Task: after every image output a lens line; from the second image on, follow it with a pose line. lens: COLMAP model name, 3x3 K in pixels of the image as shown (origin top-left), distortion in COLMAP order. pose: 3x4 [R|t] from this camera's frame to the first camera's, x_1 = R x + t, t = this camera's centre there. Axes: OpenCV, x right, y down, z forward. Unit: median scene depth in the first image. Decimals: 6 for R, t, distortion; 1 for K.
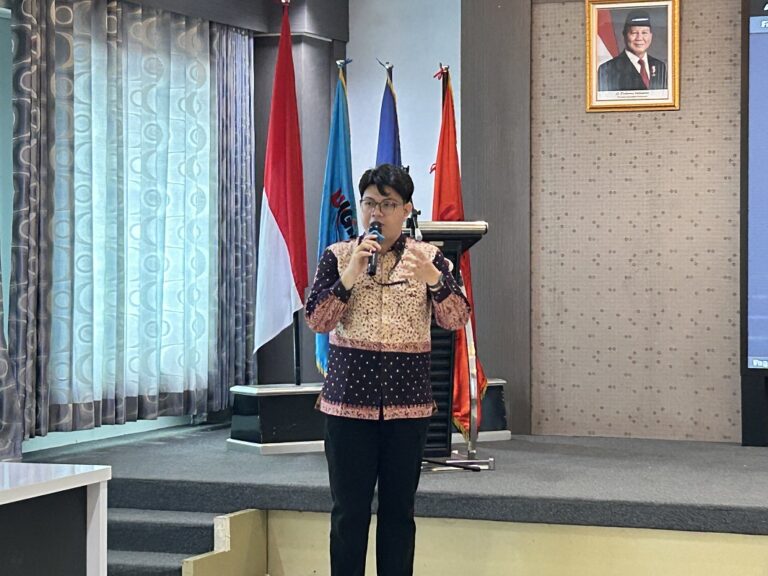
lens RADIAL K [[2069.2, 0, 389.9], [0, 2069.2, 261.8], [0, 0, 1]] dist [0.145984, 0.000000]
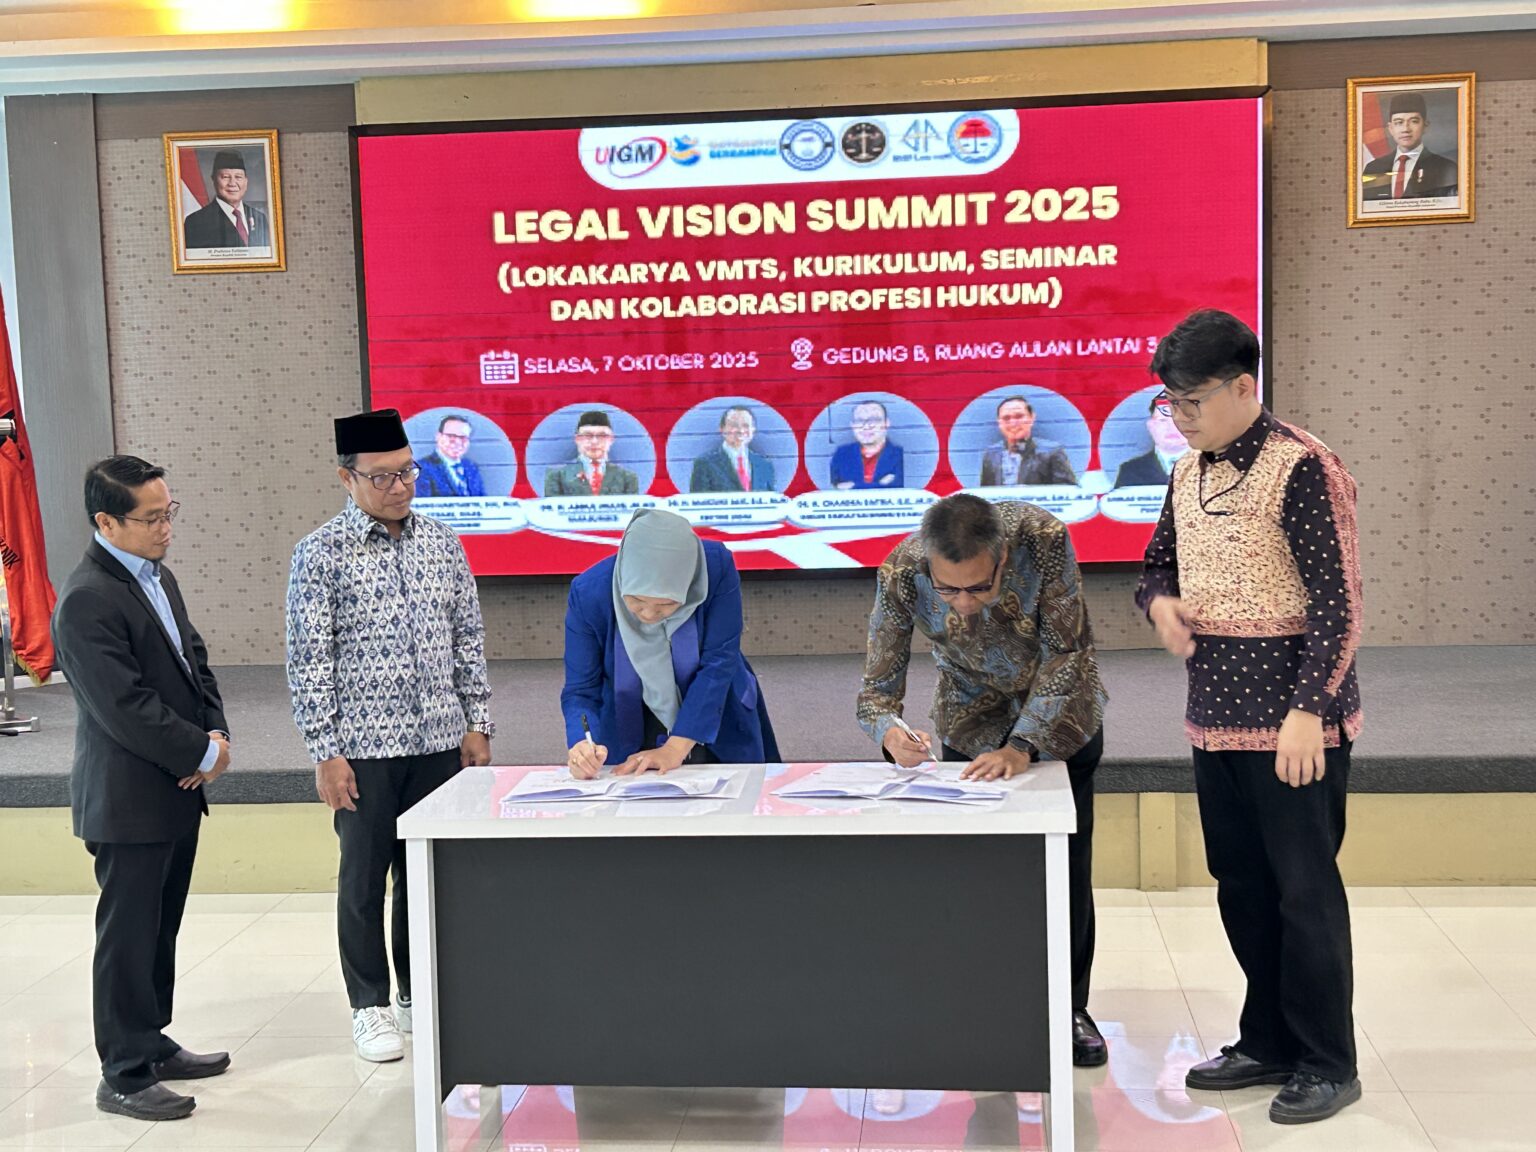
lens RADIAL K [[2081.0, 0, 768.9], [0, 2081.0, 586.7], [0, 0, 1]] dist [0.050187, 0.000000]
pose [[0.960564, -0.054857, 0.272595, 0.089432], [0.032182, 0.995691, 0.086973, -0.013659], [-0.276192, -0.074771, 0.958190, 0.133533]]
